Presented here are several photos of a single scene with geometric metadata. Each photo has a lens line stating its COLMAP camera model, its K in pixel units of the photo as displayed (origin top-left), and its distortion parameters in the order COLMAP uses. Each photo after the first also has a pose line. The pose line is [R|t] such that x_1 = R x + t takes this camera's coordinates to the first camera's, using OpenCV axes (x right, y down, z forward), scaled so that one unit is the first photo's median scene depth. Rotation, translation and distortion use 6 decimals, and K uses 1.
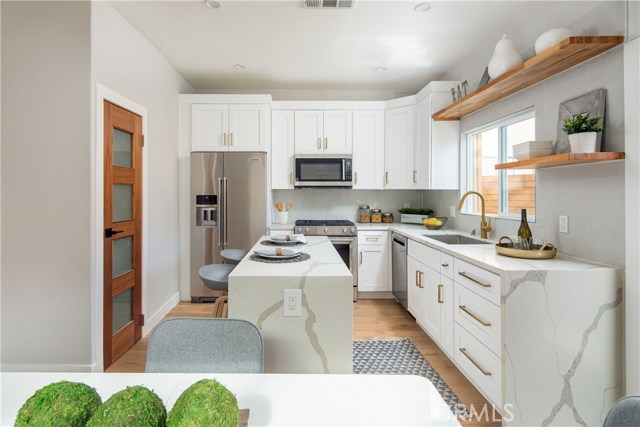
lens RADIAL K [[342.8, 0, 299.3], [0, 342.8, 191.7], [0, 0, 1]] dist [0.001006, -0.000994]
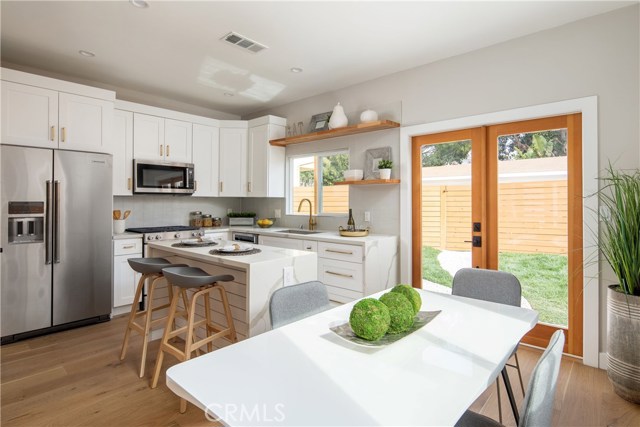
lens RADIAL K [[333.5, 0, 320.7], [0, 333.5, 197.7], [0, 0, 1]] dist [-0.000392, -0.000237]
pose [[0.680051, 0.008702, 0.733113, -0.370782], [-0.002890, 0.999954, -0.009189, 0.006127], [-0.733159, 0.004131, 0.680045, -0.010016]]
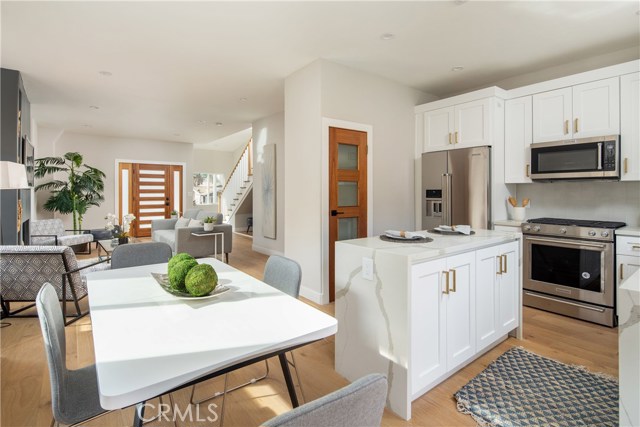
lens RADIAL K [[313.3, 0, 319.8], [0, 313.3, 193.3], [0, 0, 1]] dist [-0.001393, -0.000652]
pose [[0.607392, 0.002212, -0.794399, 0.328177], [0.004697, 0.999969, 0.006376, 0.013792], [0.794388, -0.007604, 0.607363, 0.062669]]
